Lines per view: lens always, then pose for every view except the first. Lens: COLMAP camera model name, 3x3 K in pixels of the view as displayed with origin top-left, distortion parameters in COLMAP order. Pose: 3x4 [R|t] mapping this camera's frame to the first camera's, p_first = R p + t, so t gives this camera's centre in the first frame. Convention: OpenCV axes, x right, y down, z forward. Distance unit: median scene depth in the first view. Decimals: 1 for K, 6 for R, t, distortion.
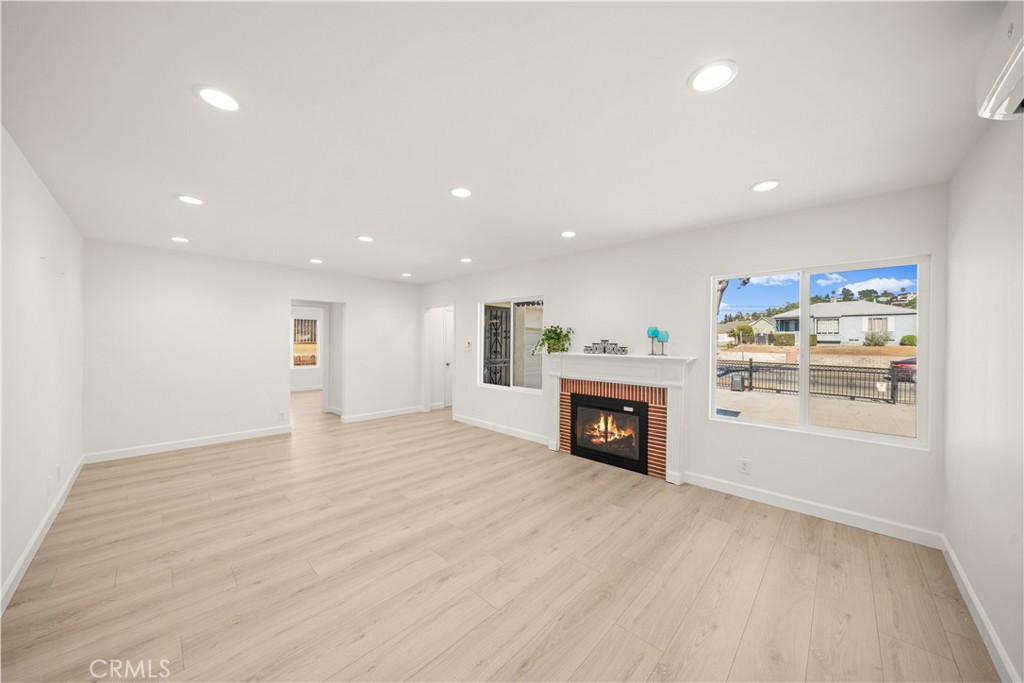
lens RADIAL K [[350.7, 0, 508.2], [0, 350.7, 342.5], [0, 0, 1]] dist [-0.002324, -0.000339]
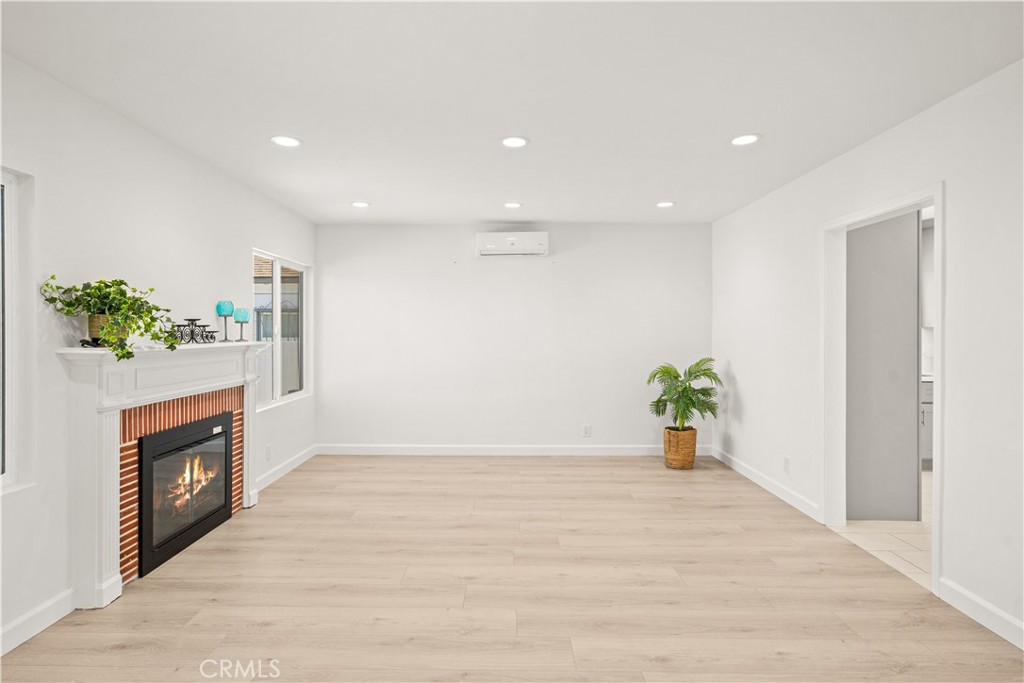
lens RADIAL K [[521.7, 0, 512.0], [0, 521.7, 333.8], [0, 0, 1]] dist [0.005916, 0.001084]
pose [[-0.691050, -0.010108, 0.722736, -0.743157], [0.000021, 0.999902, 0.014005, 0.005714], [-0.722806, 0.009694, -0.690982, 1.352587]]
